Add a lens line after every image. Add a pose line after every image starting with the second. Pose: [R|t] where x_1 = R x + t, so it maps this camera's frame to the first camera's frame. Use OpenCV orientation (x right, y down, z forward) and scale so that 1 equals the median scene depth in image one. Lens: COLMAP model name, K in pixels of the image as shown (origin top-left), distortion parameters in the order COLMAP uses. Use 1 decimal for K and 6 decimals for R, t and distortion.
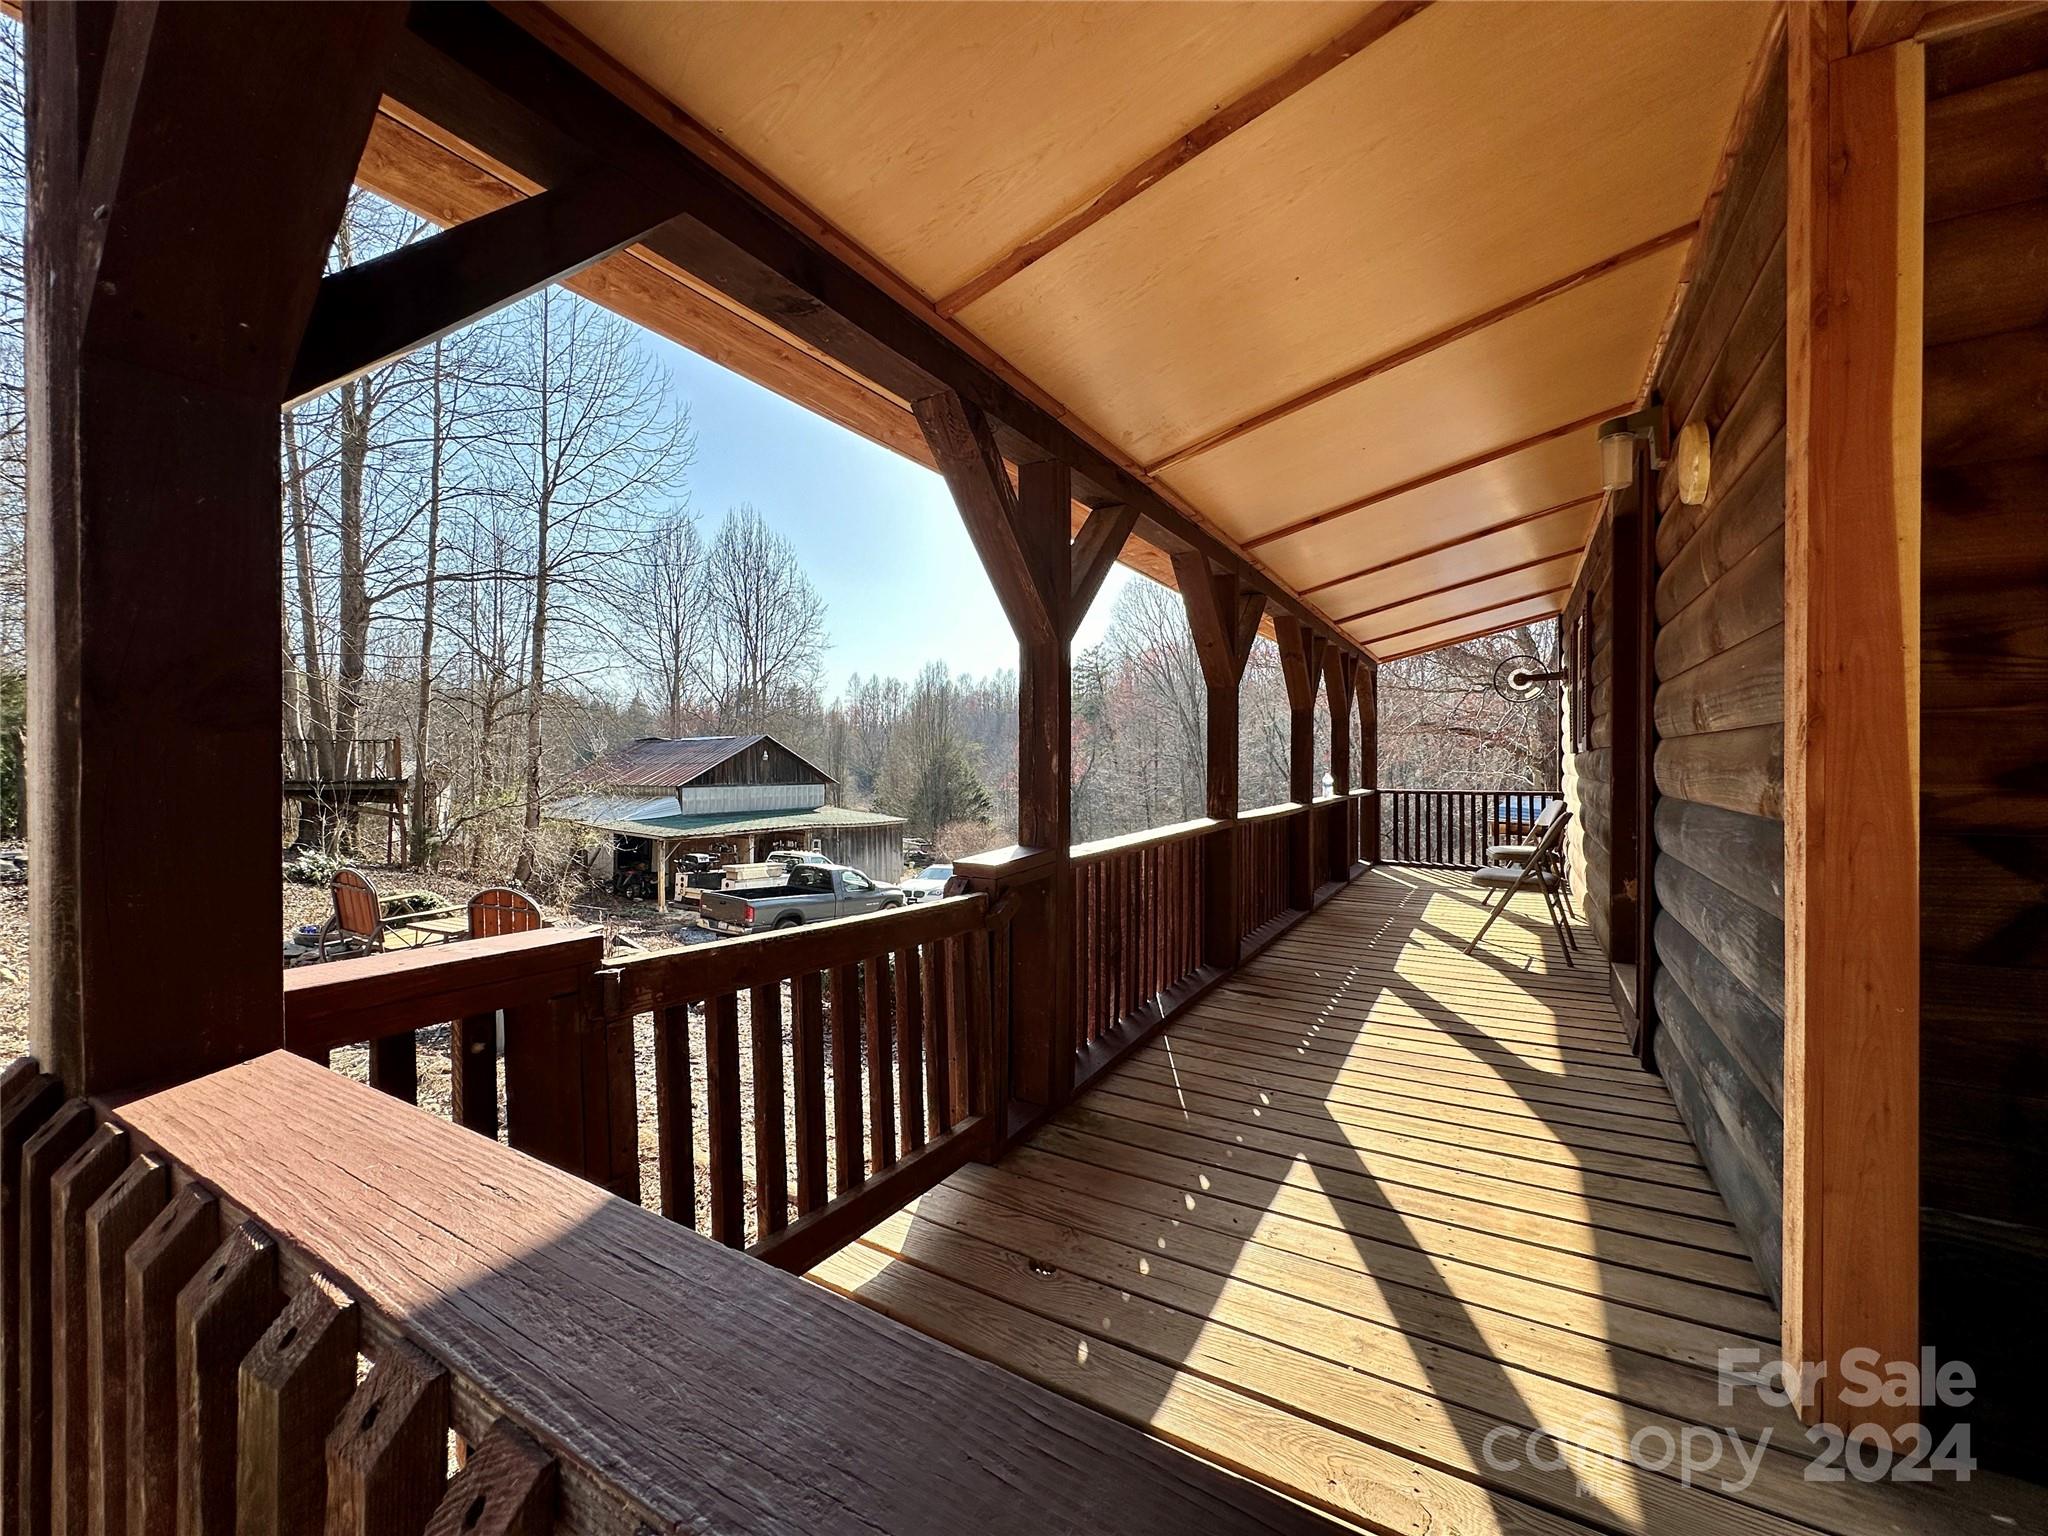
lens RADIAL K [[817.8, 0, 1023.2], [0, 817.8, 771.4], [0, 0, 1]] dist [-0.000300, 0.000334]
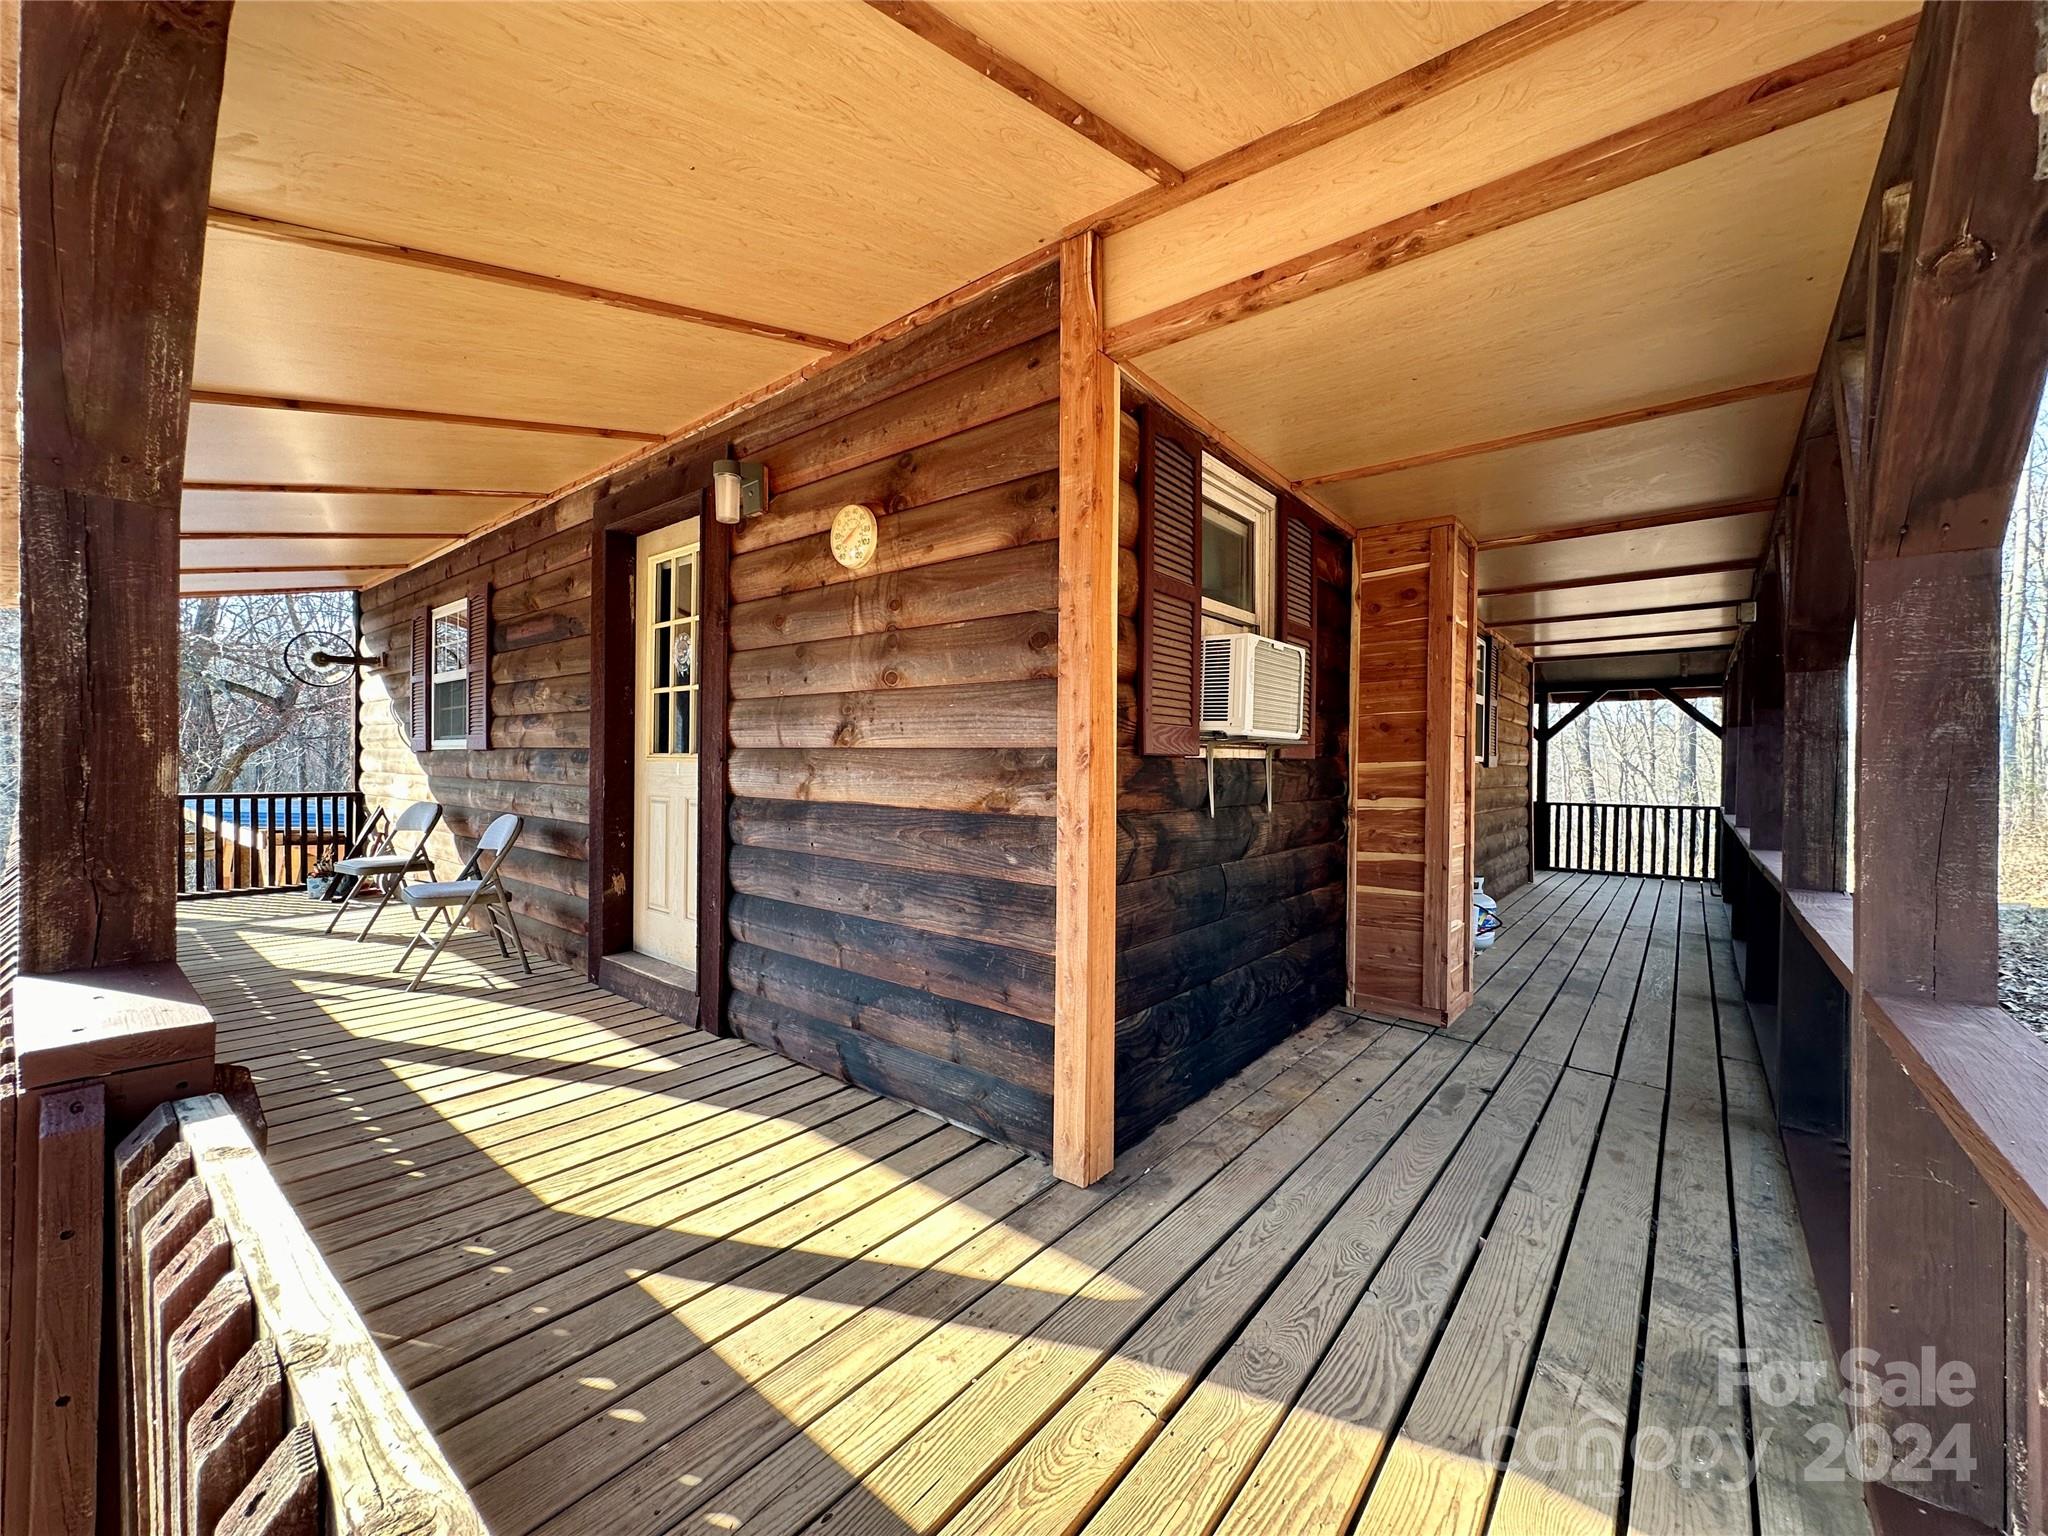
lens RADIAL K [[817.8, 0, 1024.4], [0, 817.8, 770.3], [0, 0, 1]] dist [-0.000300, 0.000334]
pose [[0.142429, 0.000432, 0.989805, -0.297335], [-0.007249, 0.999974, 0.000607, -0.010427], [-0.989778, -0.007261, 0.142429, 0.407582]]
